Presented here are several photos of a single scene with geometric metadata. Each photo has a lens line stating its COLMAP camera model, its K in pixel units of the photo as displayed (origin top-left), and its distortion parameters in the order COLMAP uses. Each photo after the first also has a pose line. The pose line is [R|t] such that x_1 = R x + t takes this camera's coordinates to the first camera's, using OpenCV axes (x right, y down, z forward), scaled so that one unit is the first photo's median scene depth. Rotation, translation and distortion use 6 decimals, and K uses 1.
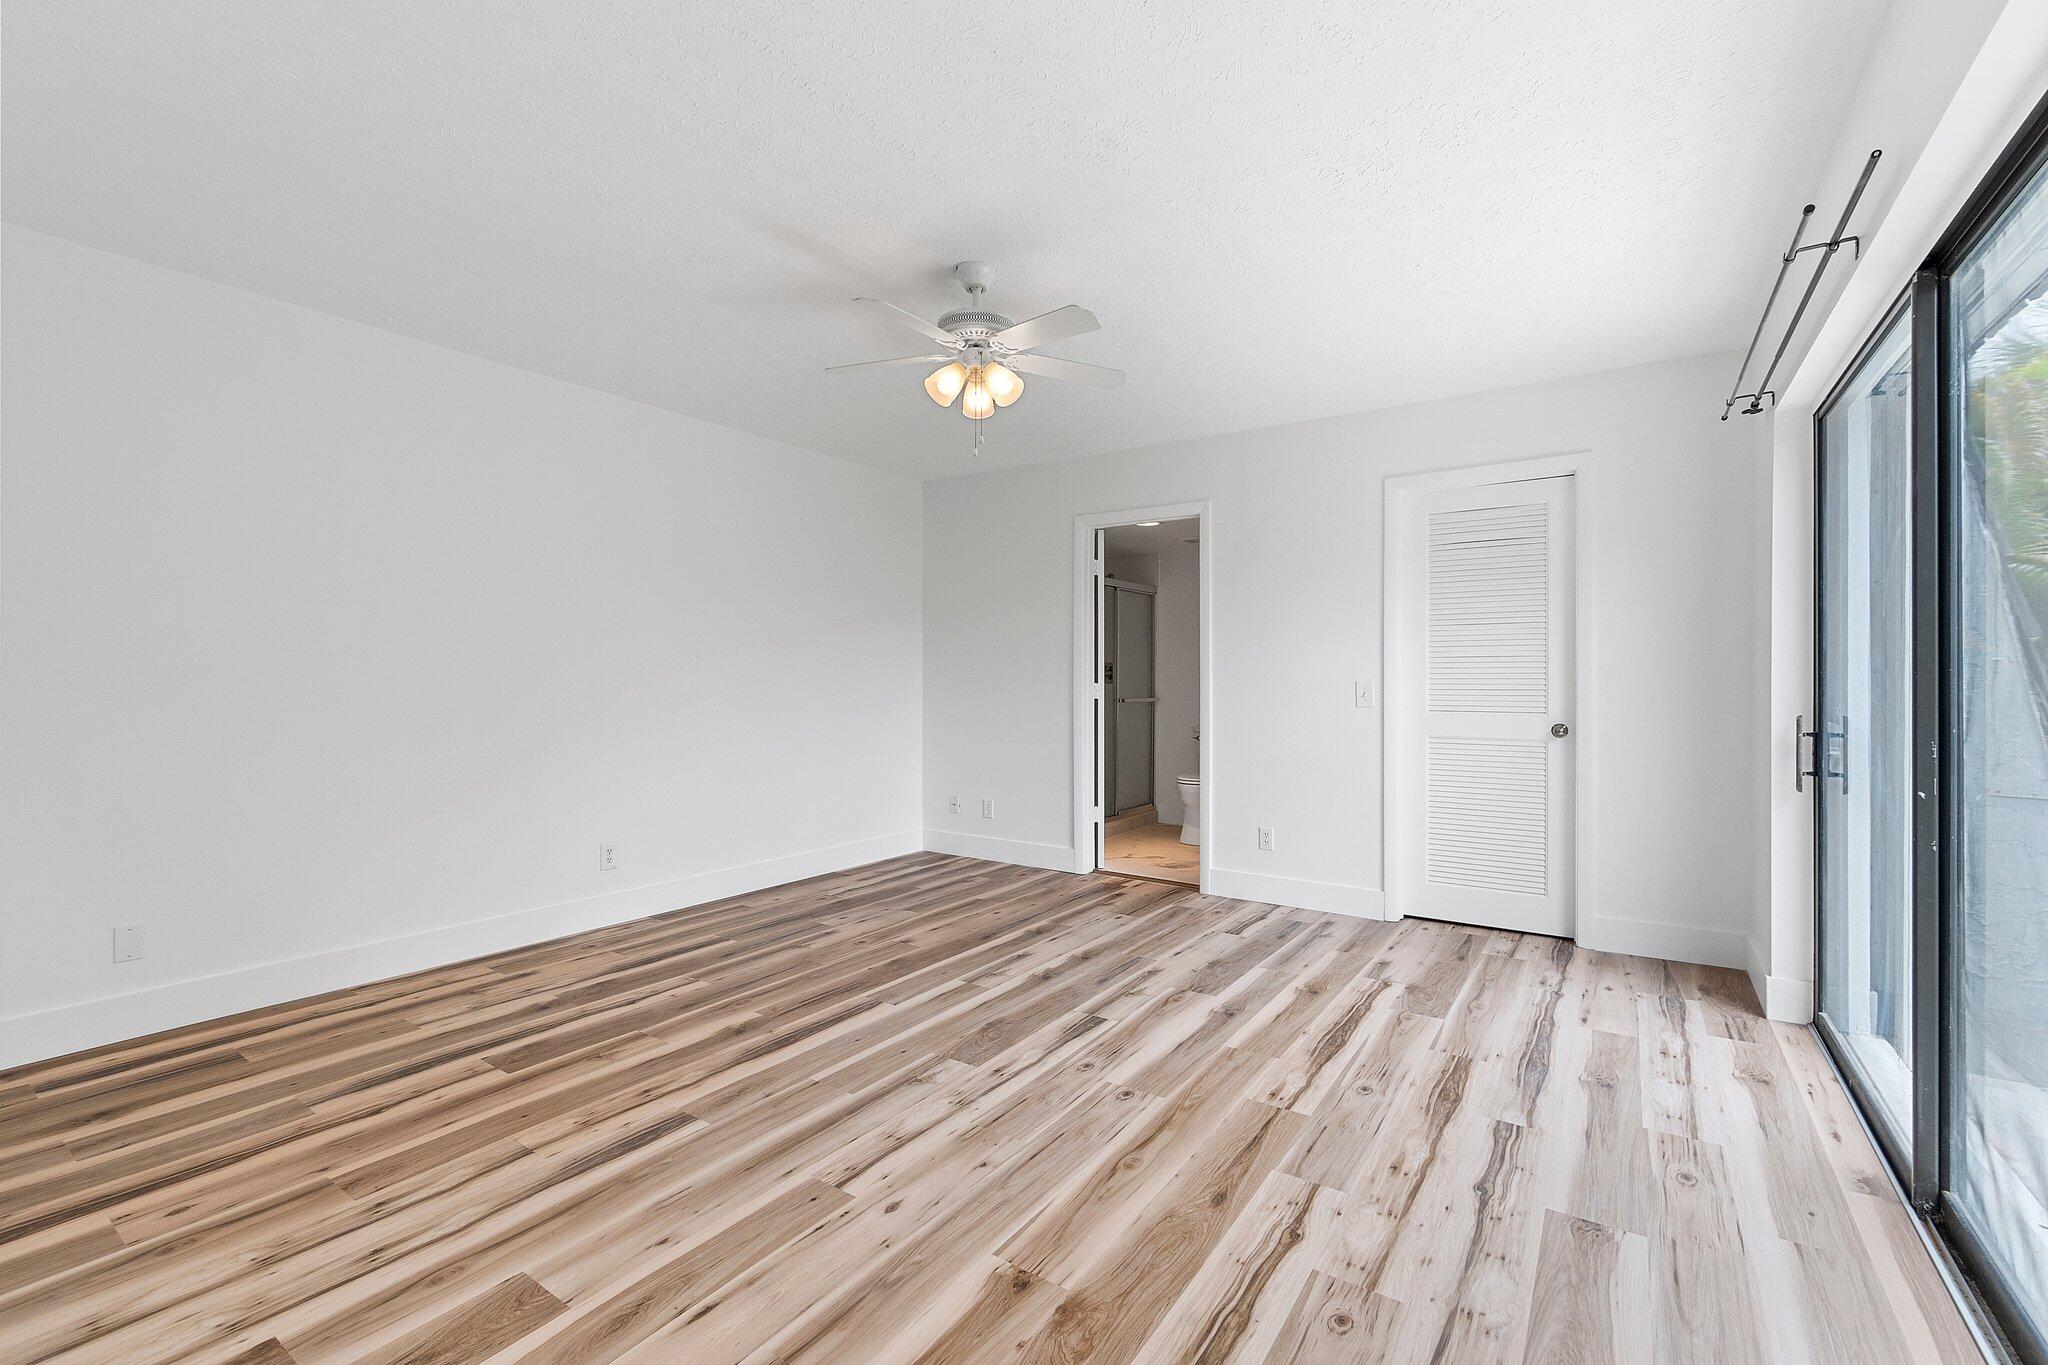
lens RADIAL K [[877.1, 0, 1015.4], [0, 877.1, 675.3], [0, 0, 1]] dist [-0.003837, -0.000283]
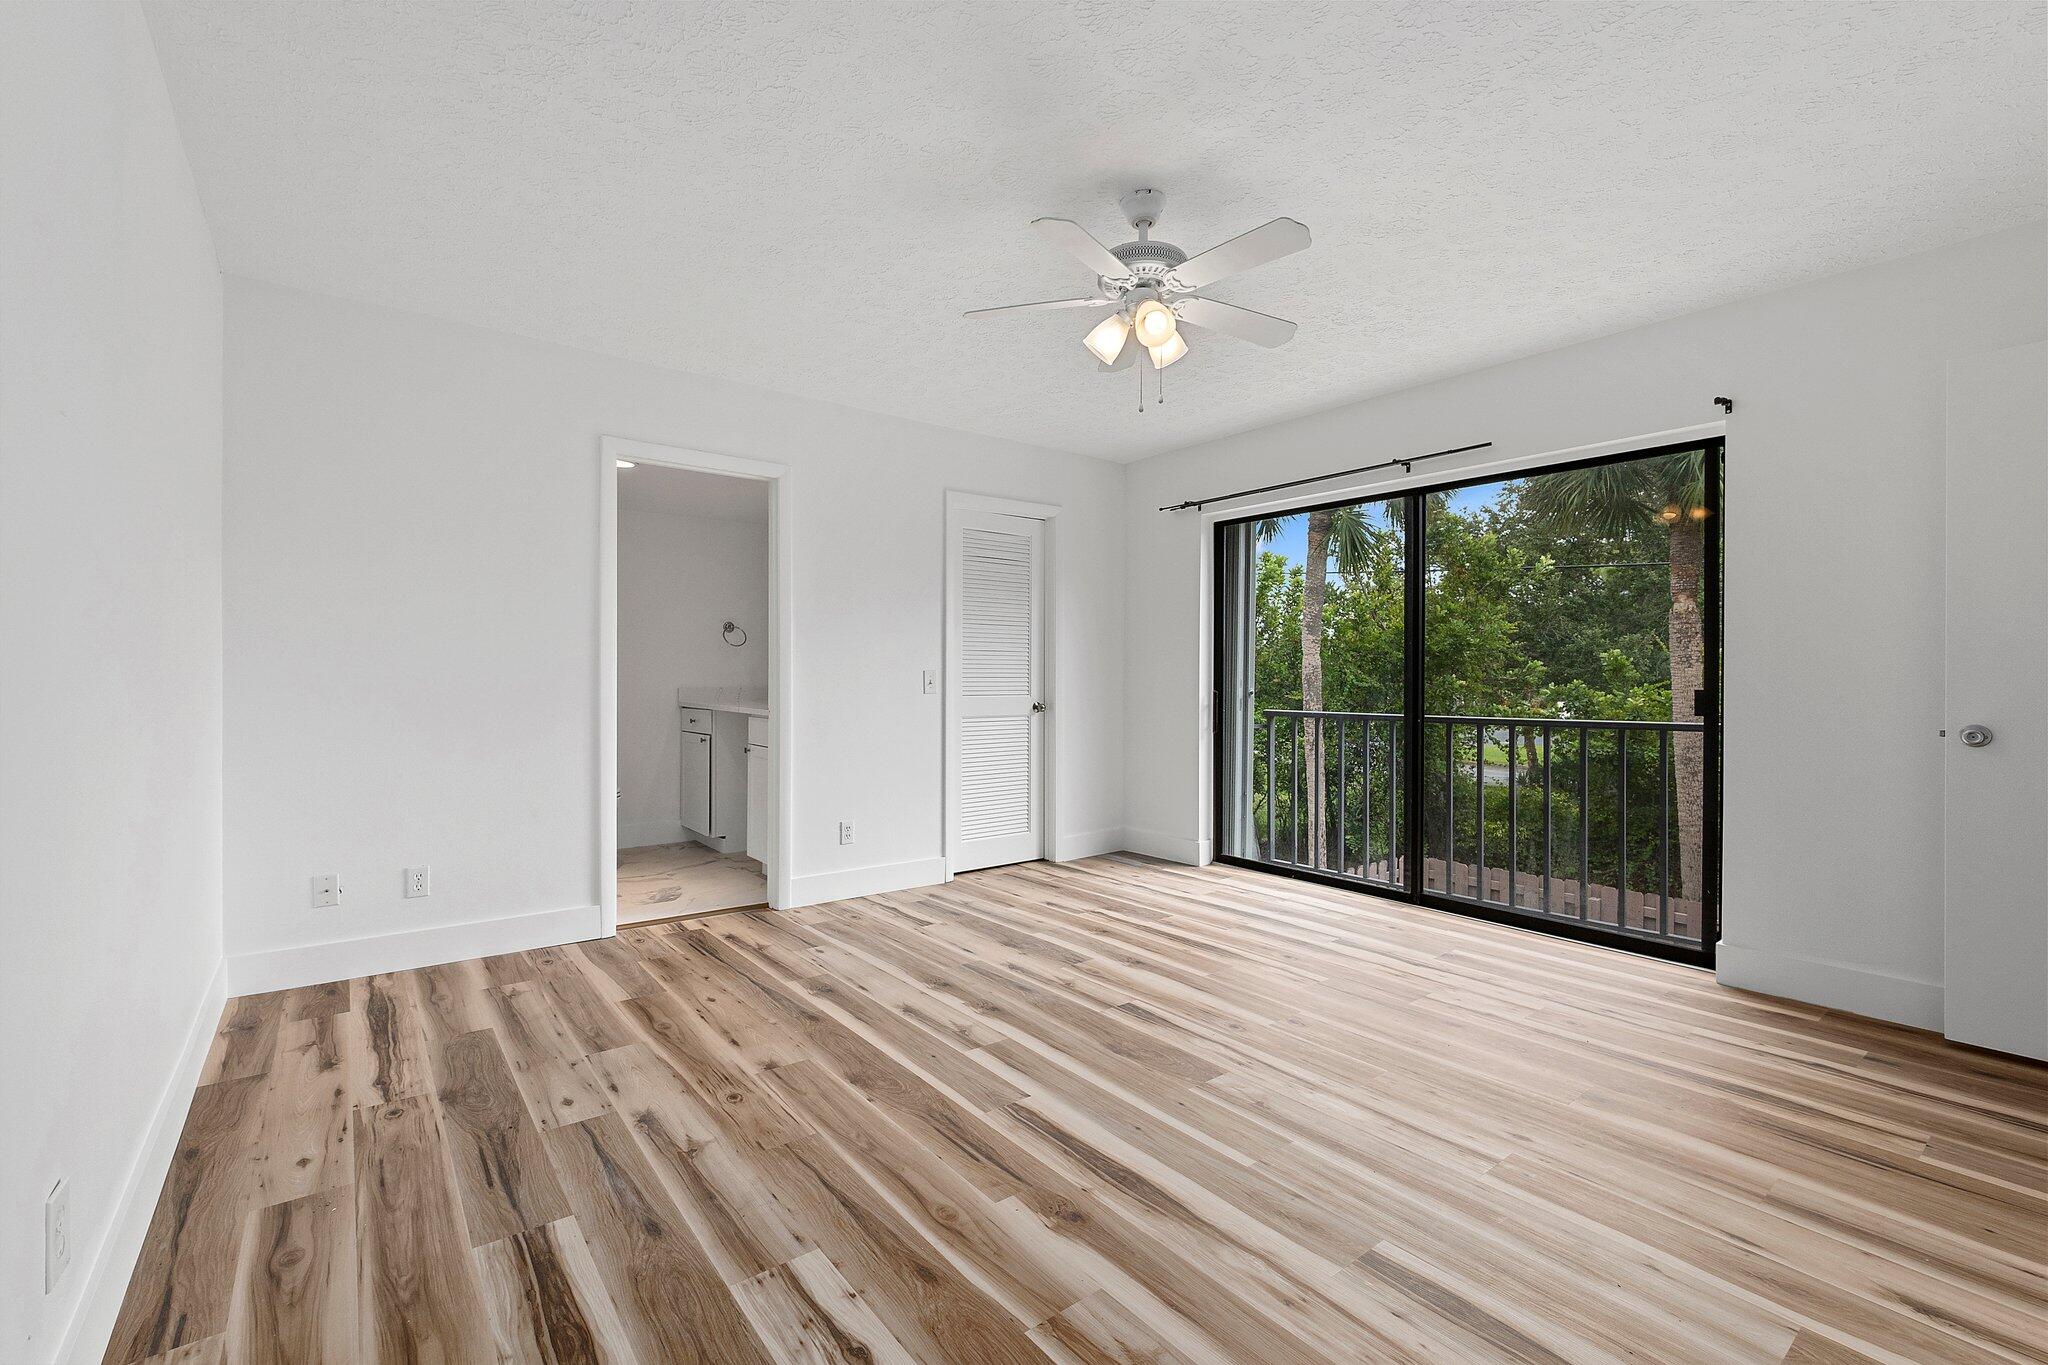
lens RADIAL K [[877.1, 0, 1015.4], [0, 877.1, 675.3], [0, 0, 1]] dist [-0.003837, -0.000283]
pose [[0.304825, -0.000958, 0.952408, -0.747085], [-0.007787, 0.999964, 0.003498, 0.010374], [-0.952377, -0.008483, 0.304806, 0.682860]]
